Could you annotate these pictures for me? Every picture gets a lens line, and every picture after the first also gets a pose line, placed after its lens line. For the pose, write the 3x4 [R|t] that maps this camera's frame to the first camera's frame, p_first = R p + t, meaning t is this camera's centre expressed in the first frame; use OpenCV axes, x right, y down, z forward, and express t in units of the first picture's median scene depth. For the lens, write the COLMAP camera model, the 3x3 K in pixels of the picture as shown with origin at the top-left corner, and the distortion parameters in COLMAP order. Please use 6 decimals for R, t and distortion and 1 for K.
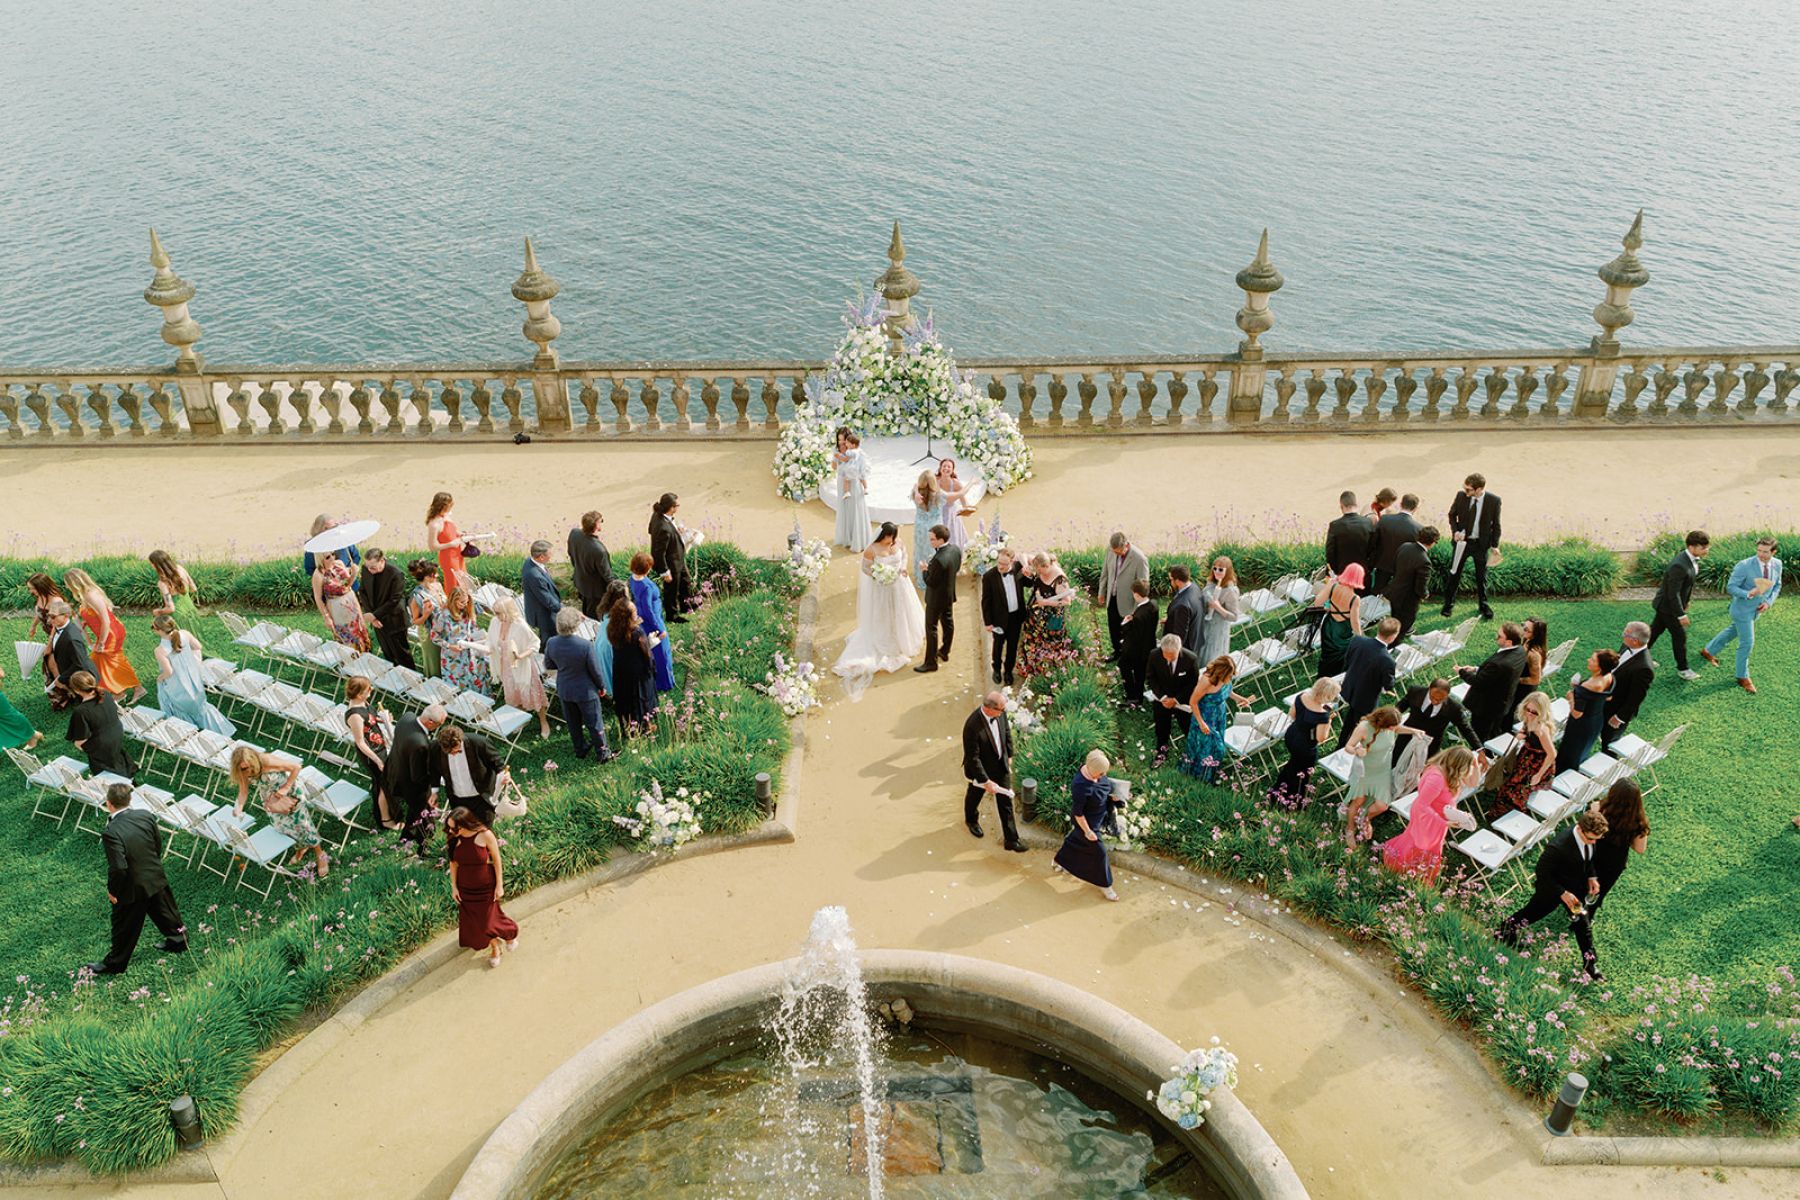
lens RADIAL K [[1445.7, 0, 923.0], [0, 1445.7, 600.9], [0, 0, 1]] dist [0.061927, -0.102705]
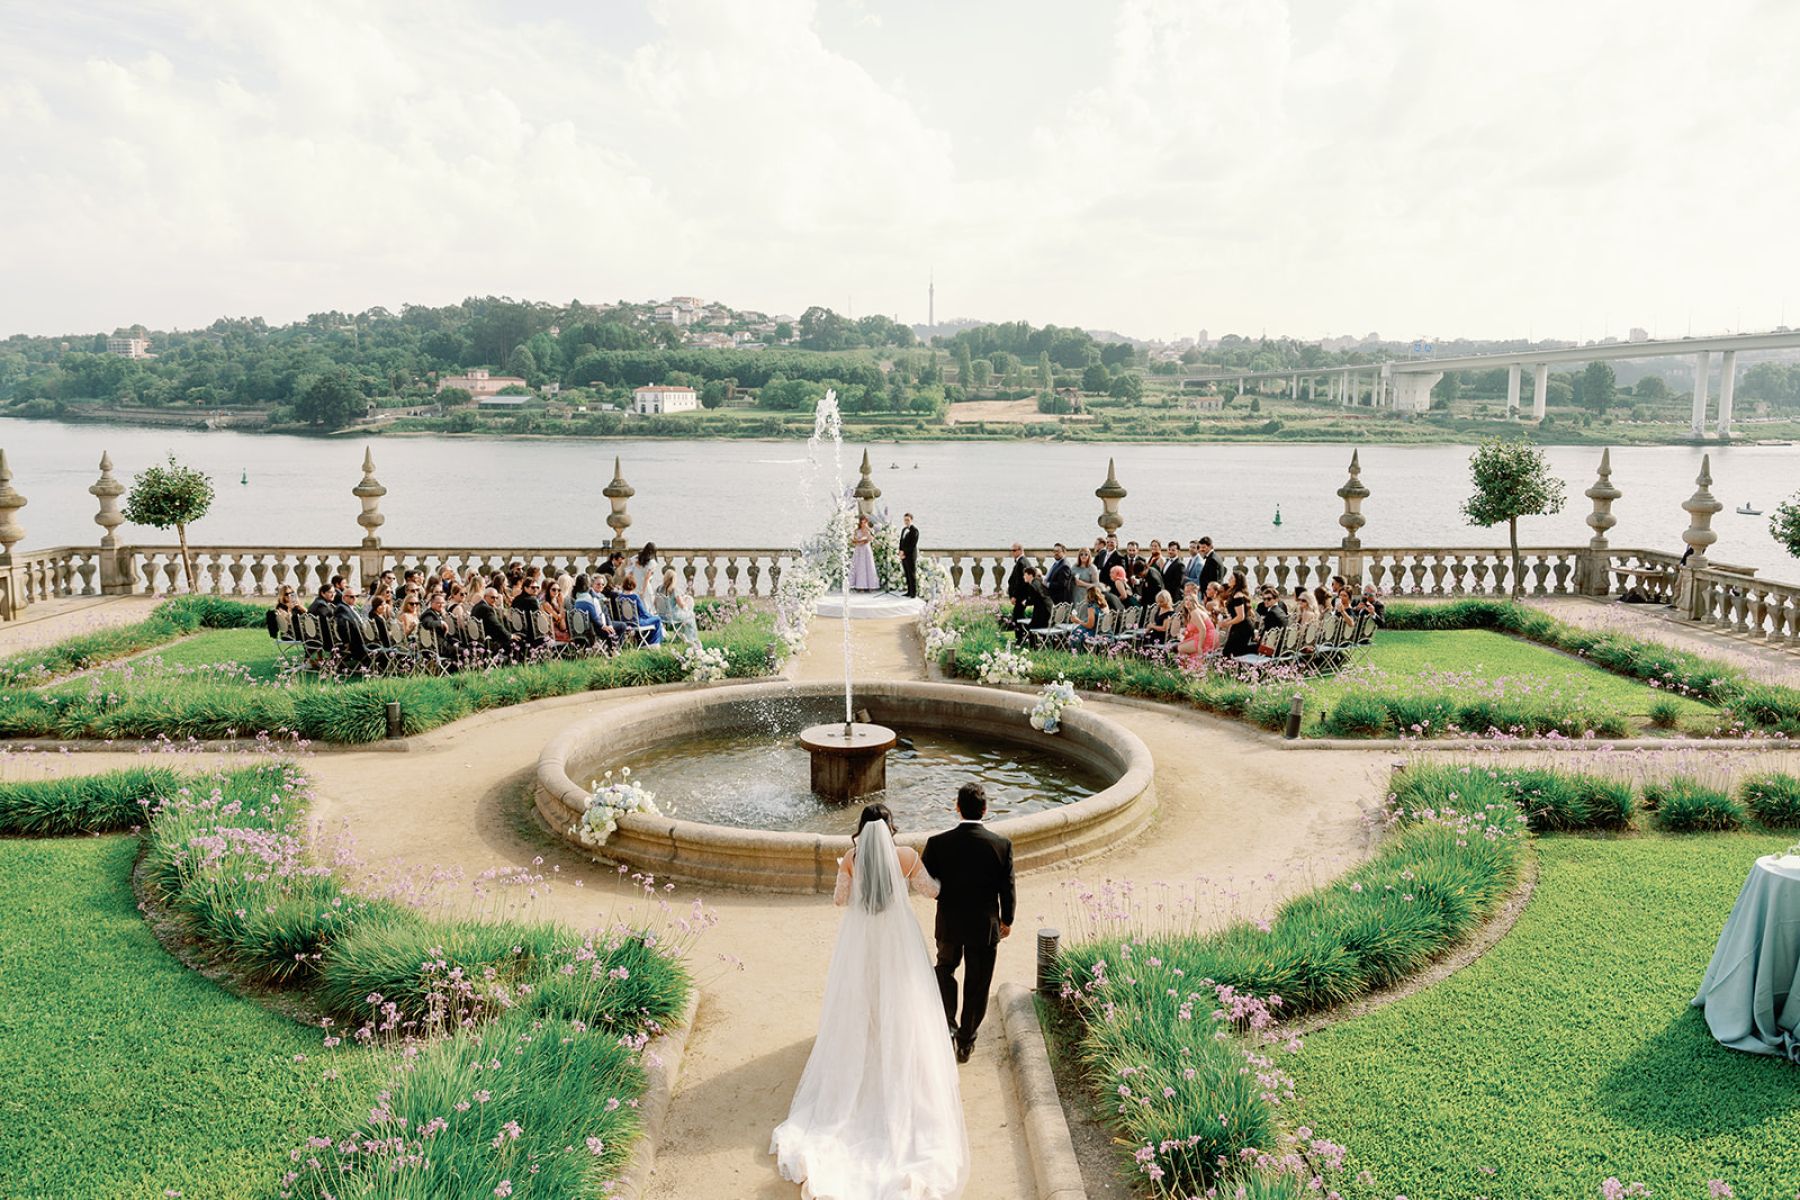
lens RADIAL K [[1320.9, 0, 897.0], [0, 1320.9, 568.6], [0, 0, 1]] dist [-0.006404, 0.003470]
pose [[0.999861, 0.014608, 0.008045, 0.003881], [-0.009588, 0.898240, -0.439400, 0.437598], [-0.013645, 0.439262, 0.898256, -0.169200]]
